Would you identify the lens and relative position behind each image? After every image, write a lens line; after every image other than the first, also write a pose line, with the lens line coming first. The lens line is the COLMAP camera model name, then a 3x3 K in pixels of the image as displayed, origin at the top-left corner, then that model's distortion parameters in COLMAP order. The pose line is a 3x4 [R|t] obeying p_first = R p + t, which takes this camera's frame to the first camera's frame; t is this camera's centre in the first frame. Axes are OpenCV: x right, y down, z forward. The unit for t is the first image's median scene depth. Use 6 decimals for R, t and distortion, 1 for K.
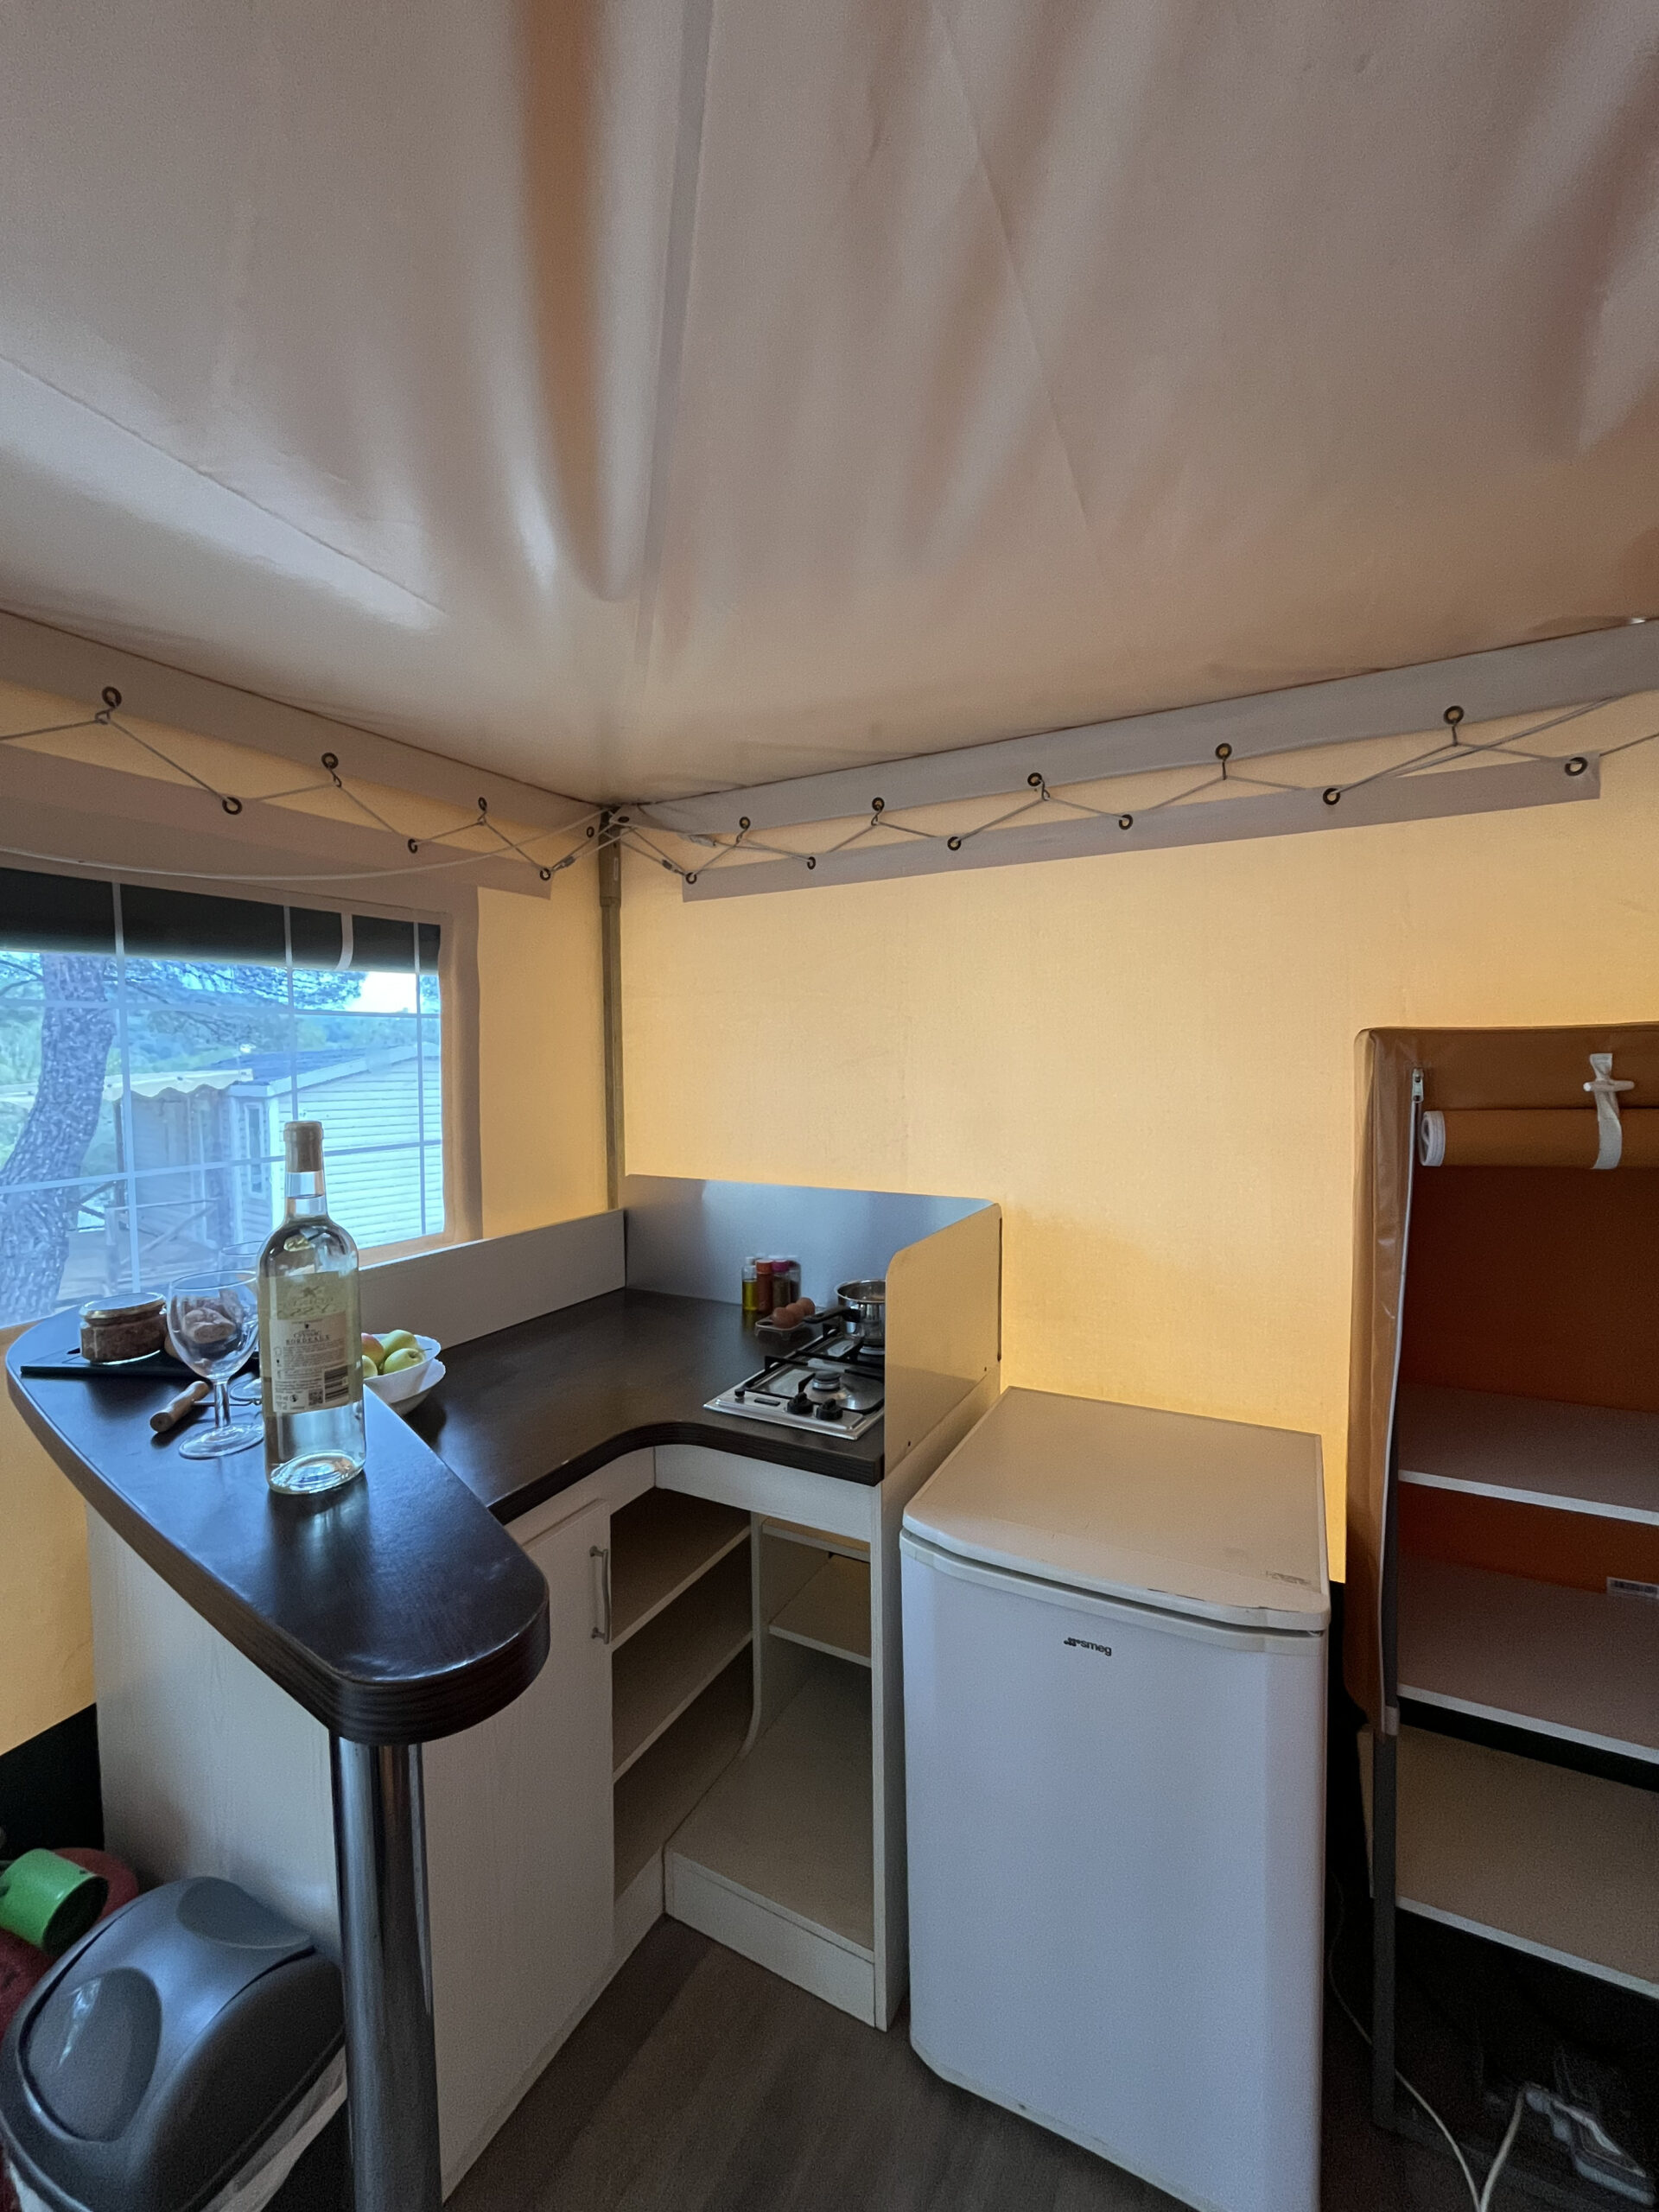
lens RADIAL K [[904.8, 0, 825.8], [0, 904.8, 1103.0], [0, 0, 1]] dist [-0.002233, 0.000692]
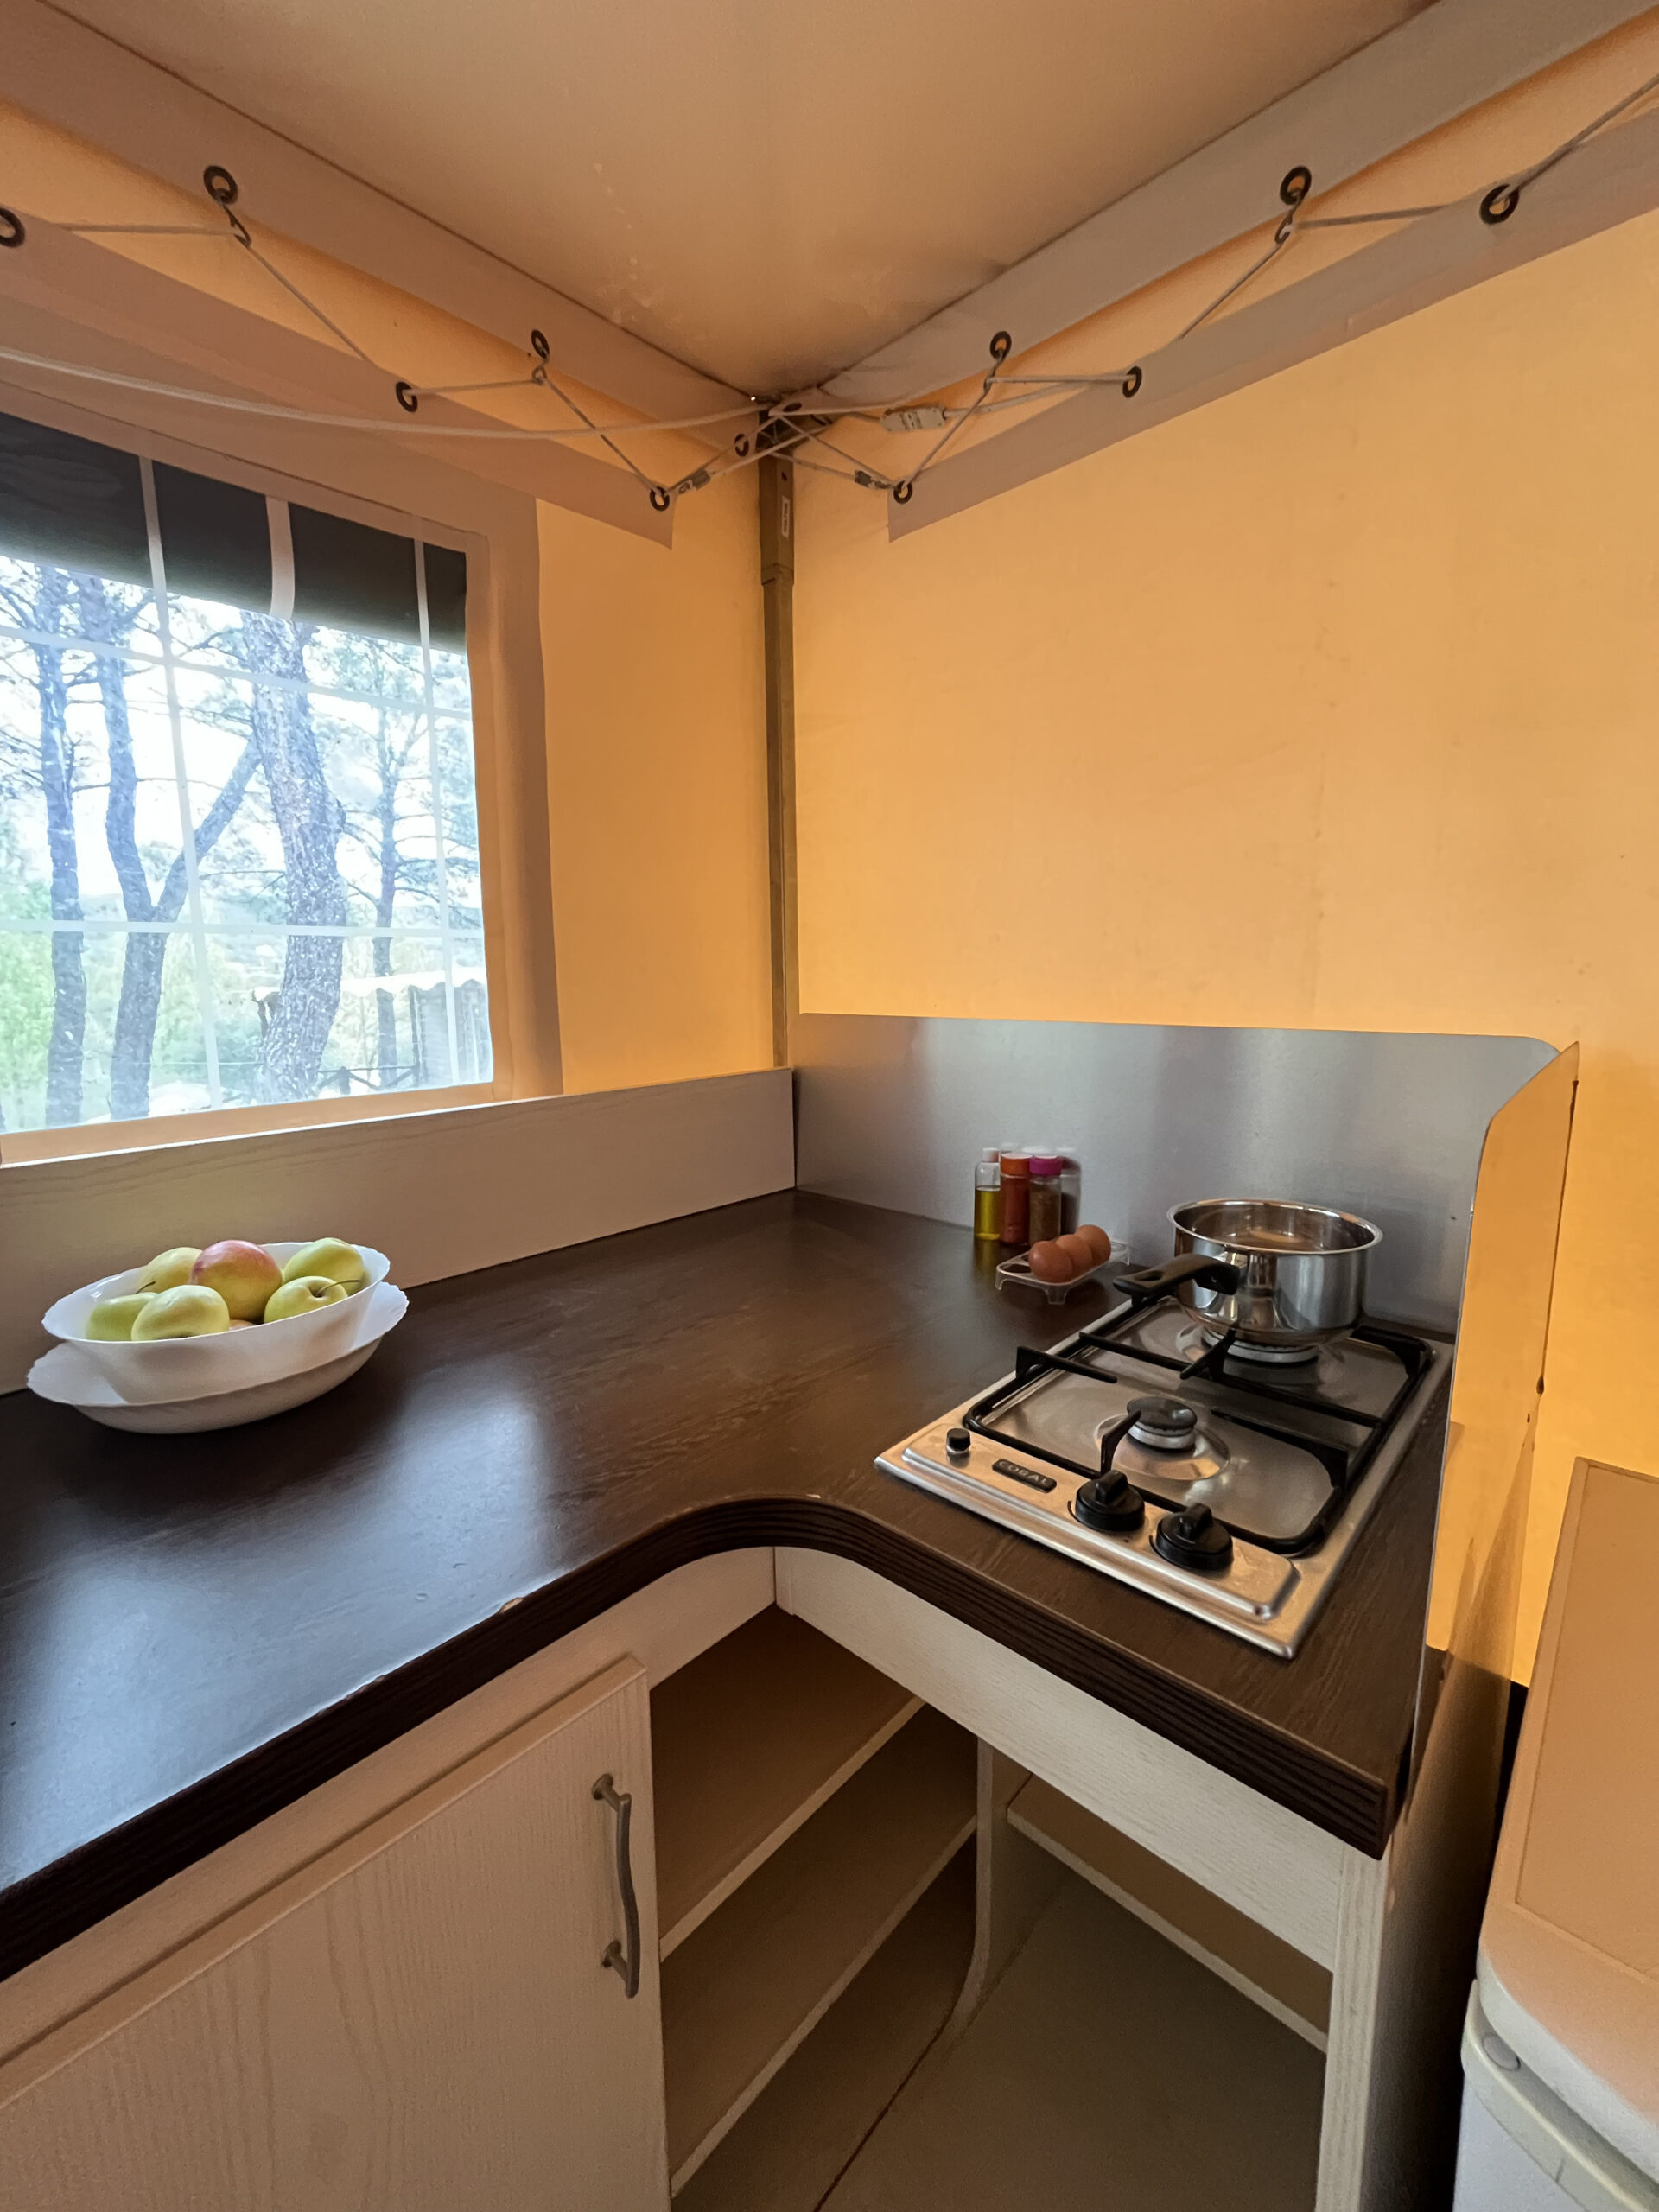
lens RADIAL K [[899.1, 0, 829.5], [0, 899.1, 1106.0], [0, 0, 1]] dist [-0.004468, -0.000394]
pose [[0.965944, 0.034470, -0.256447, -0.040364], [-0.008460, 0.994764, 0.101845, 0.095176], [0.258615, -0.096207, 0.961178, 0.470948]]
